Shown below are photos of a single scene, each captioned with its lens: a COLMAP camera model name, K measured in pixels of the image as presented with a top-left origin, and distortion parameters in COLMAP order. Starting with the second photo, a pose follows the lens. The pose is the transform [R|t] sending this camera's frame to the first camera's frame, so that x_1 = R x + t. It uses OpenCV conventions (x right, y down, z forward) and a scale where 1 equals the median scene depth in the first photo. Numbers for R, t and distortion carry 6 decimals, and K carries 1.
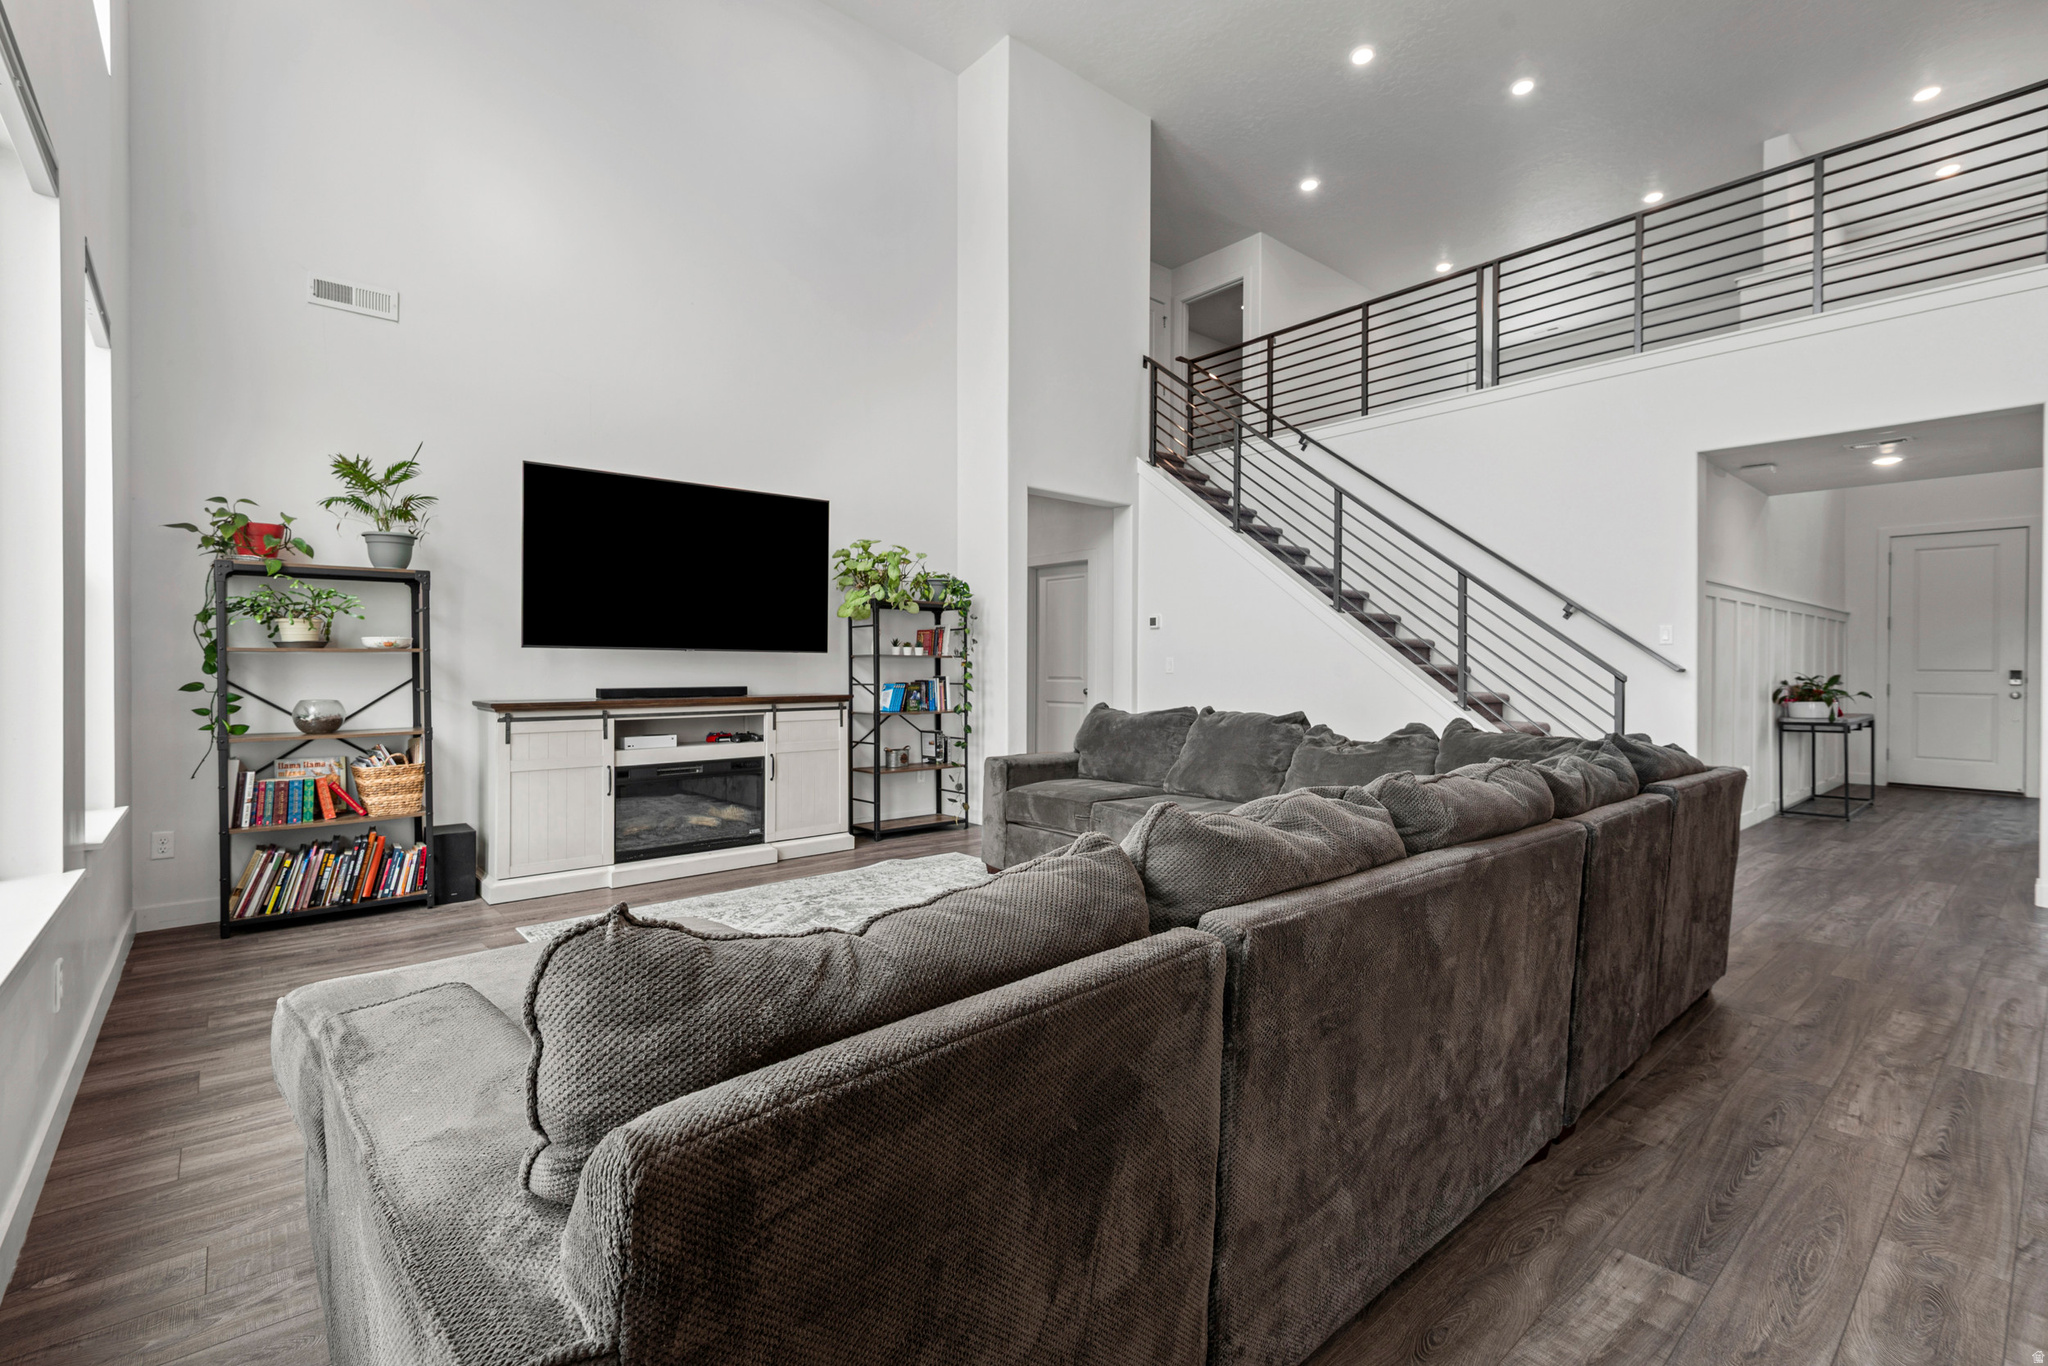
lens RADIAL K [[900.5, 0, 1031.1], [0, 900.5, 678.8], [0, 0, 1]] dist [0.028374, -0.014347]
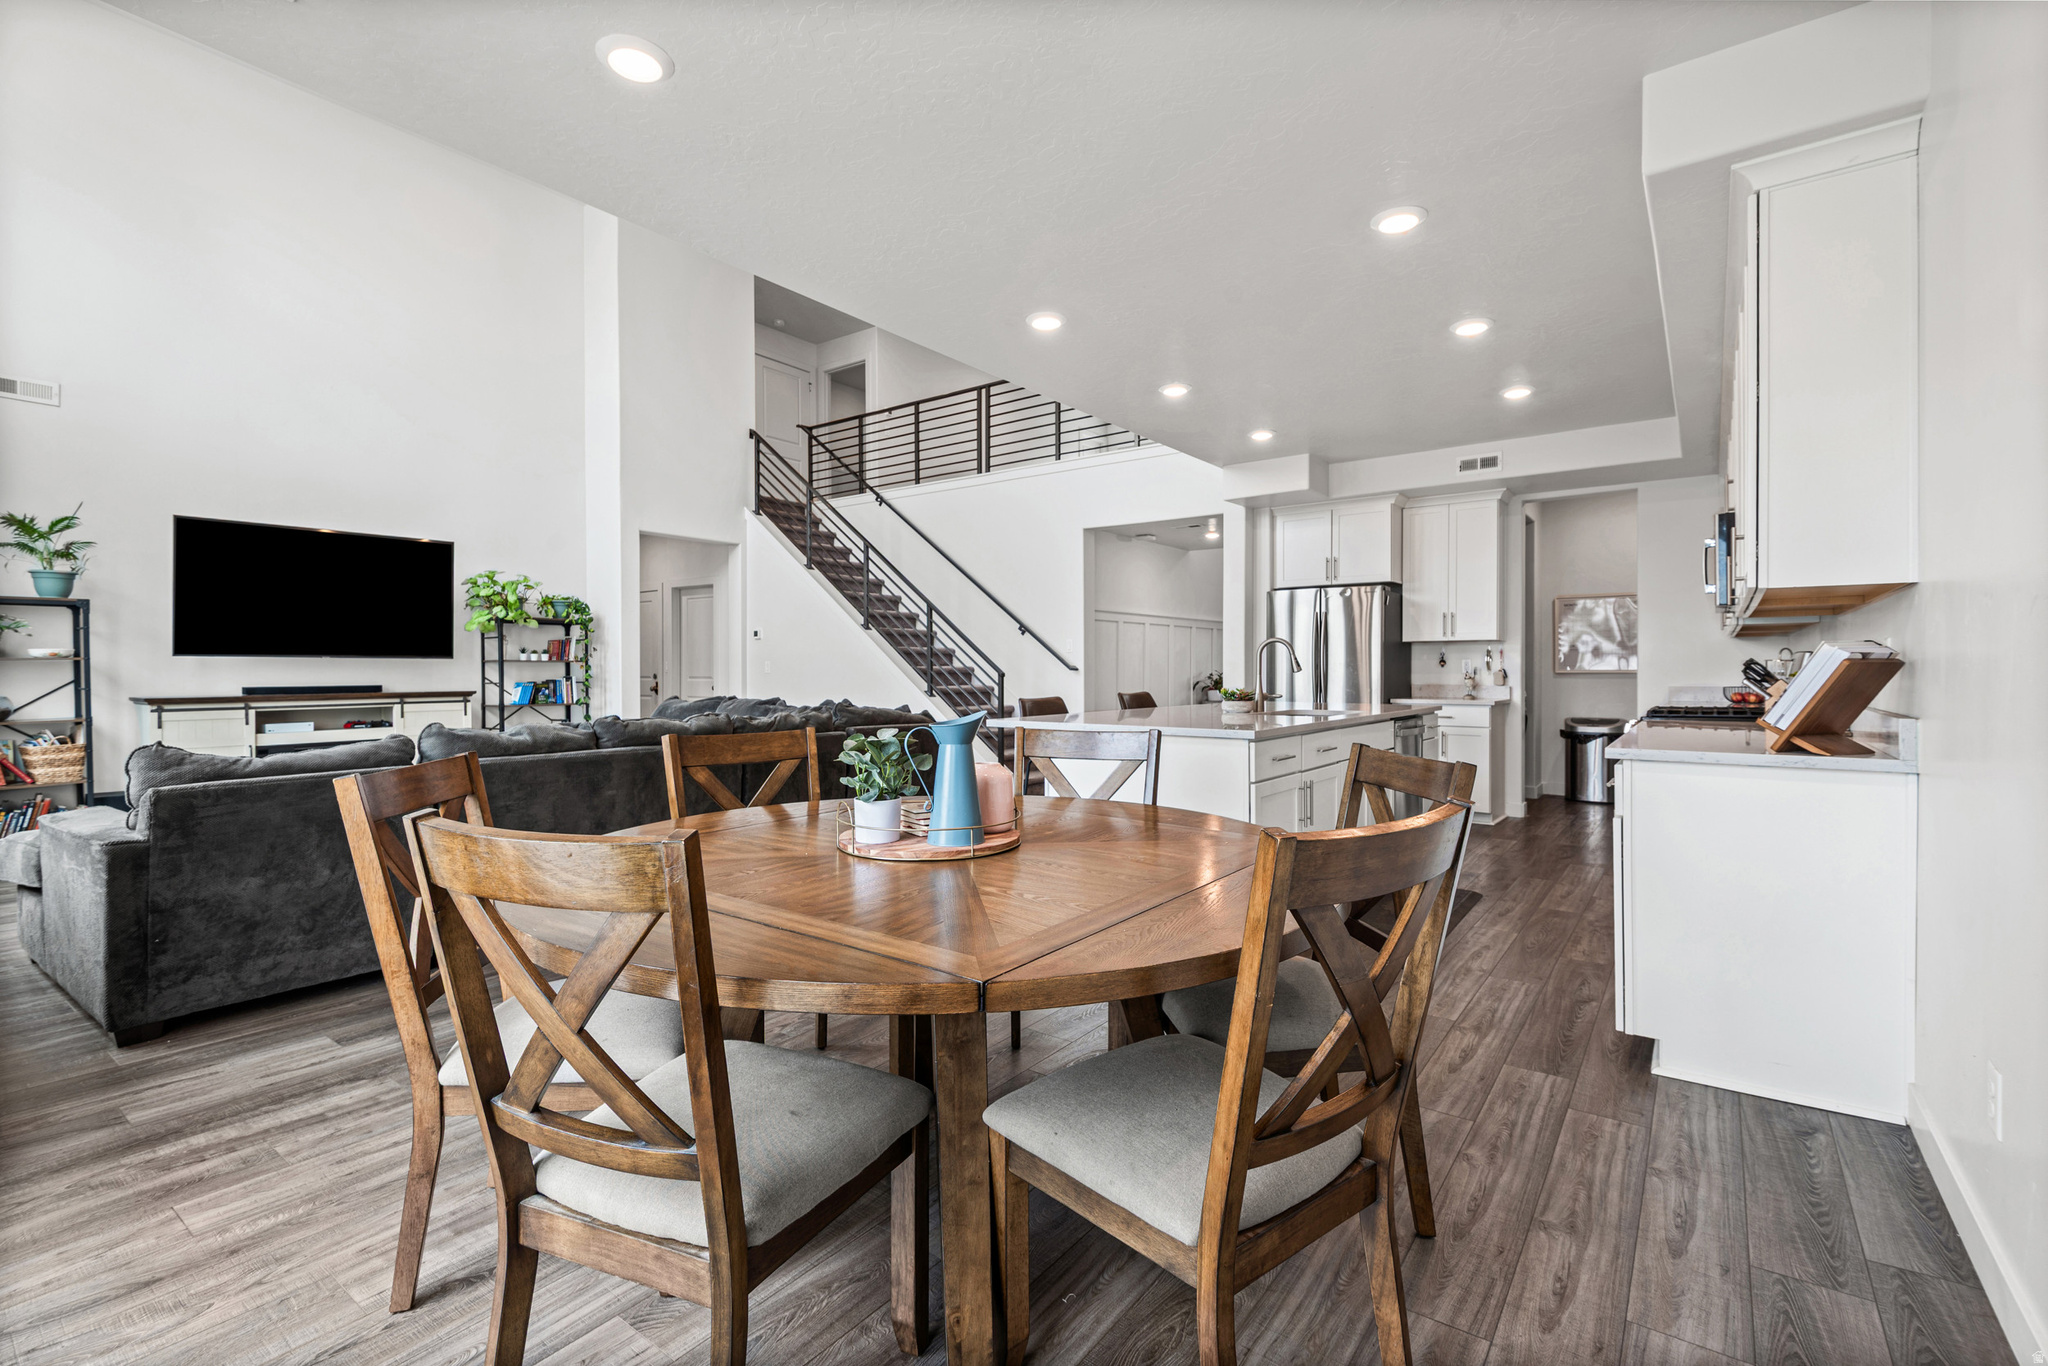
lens RADIAL K [[900.5, 0, 1031.1], [0, 900.5, 678.8], [0, 0, 1]] dist [0.028374, -0.014347]
pose [[0.976313, -0.006476, 0.216265, 0.281882], [0.006625, 0.999978, 0.000034, 0.005232], [-0.216260, 0.001400, 0.976335, -0.429784]]
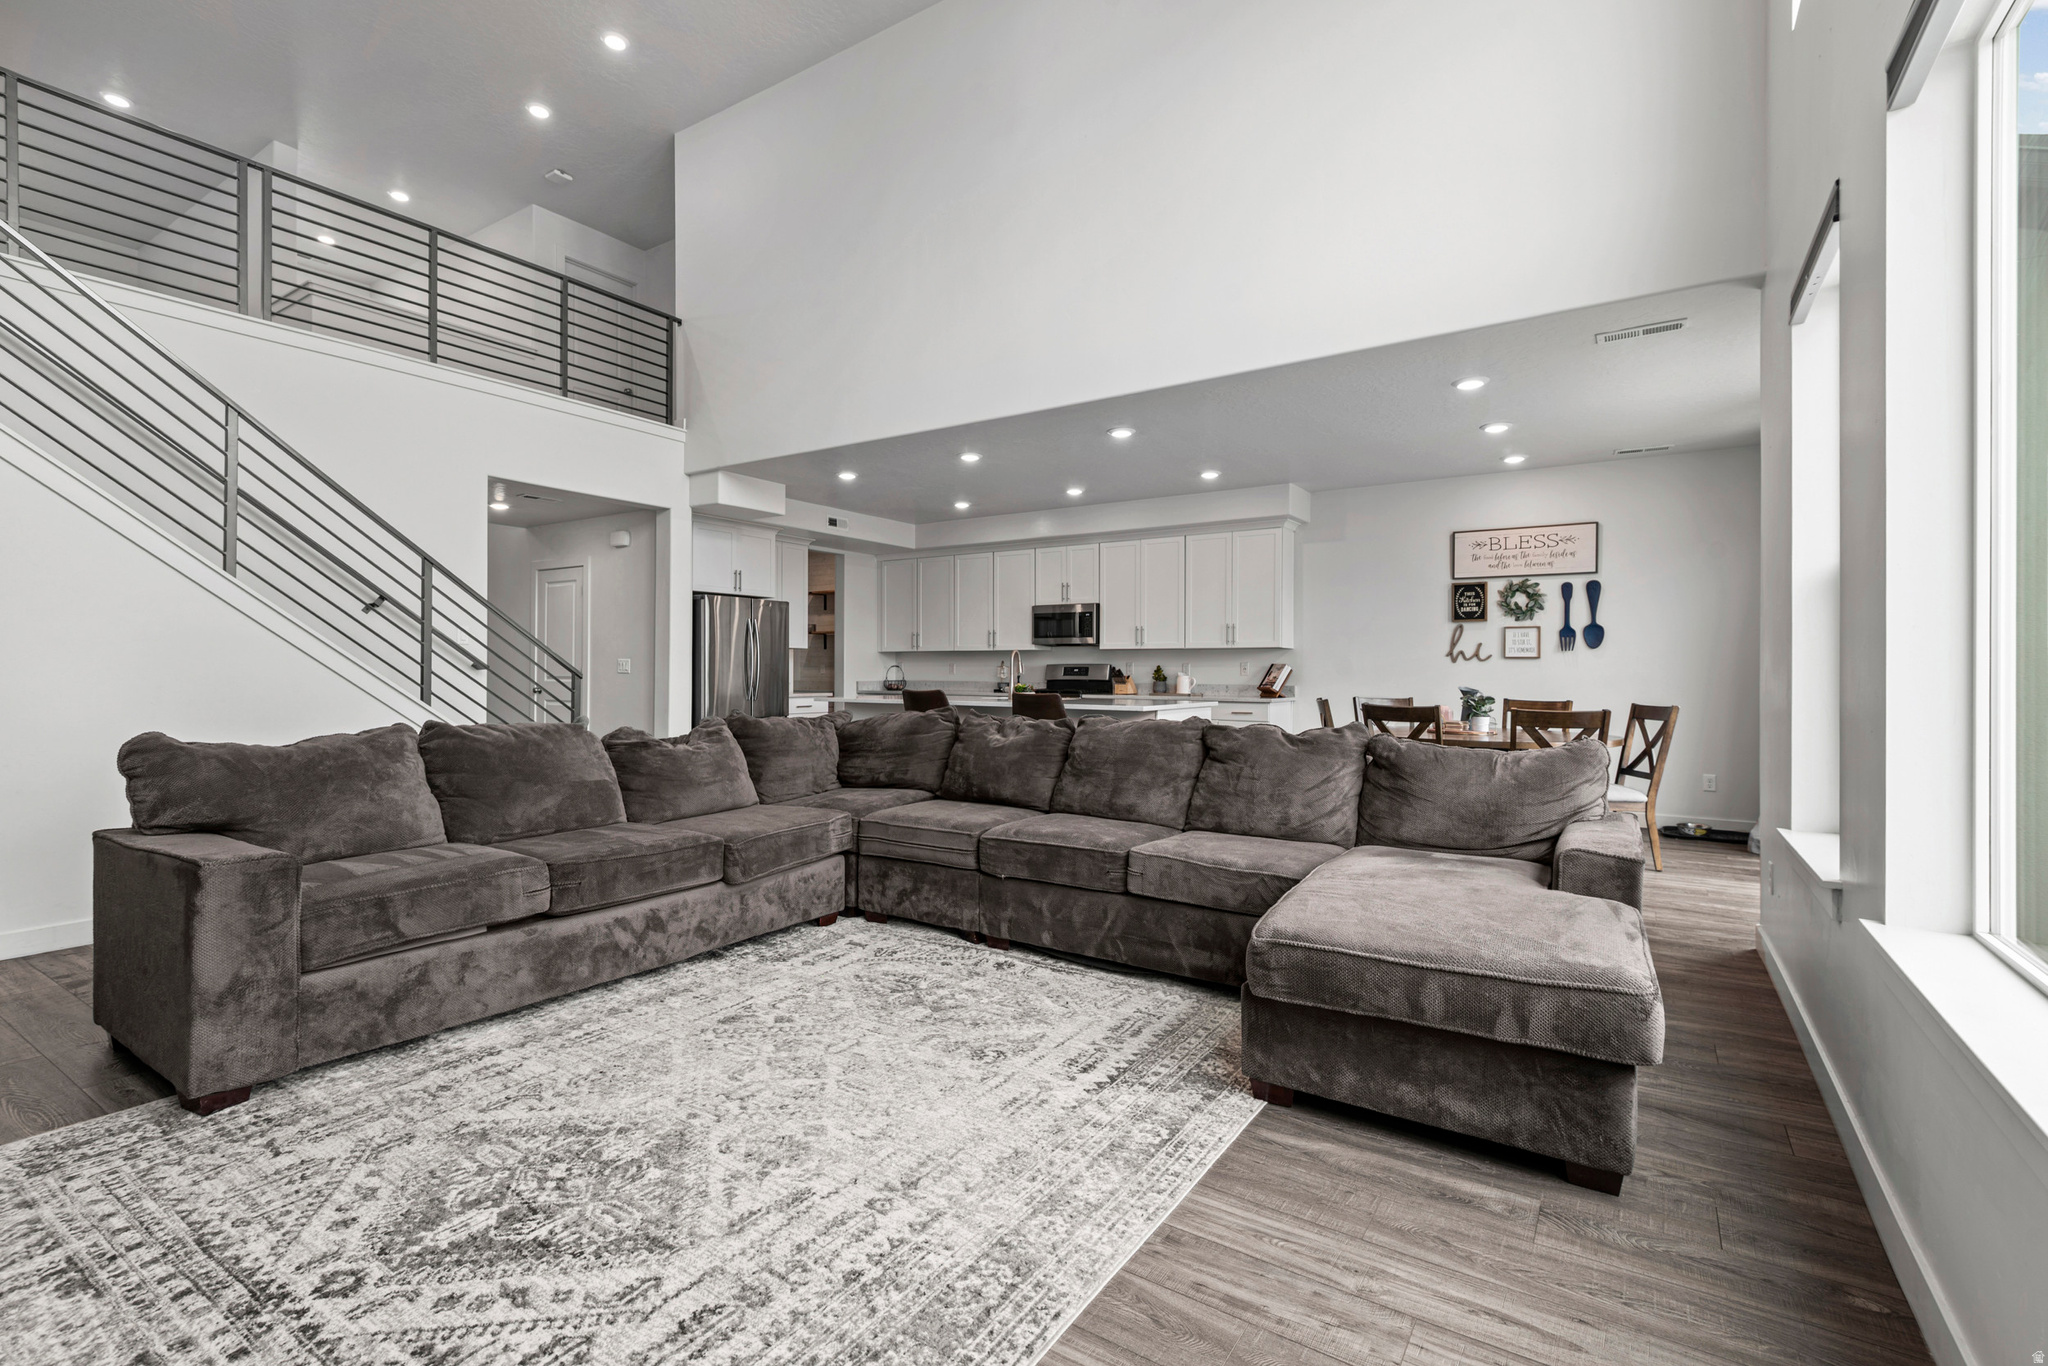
lens RADIAL K [[926.7, 0, 1038.2], [0, 926.7, 665.1], [0, 0, 1]] dist [0.003525, 0.000648]
pose [[-0.274179, 0.002038, 0.961677, -0.508183], [0.005584, 0.999984, -0.000527, -0.009089], [-0.961663, 0.005225, -0.274186, 0.594672]]
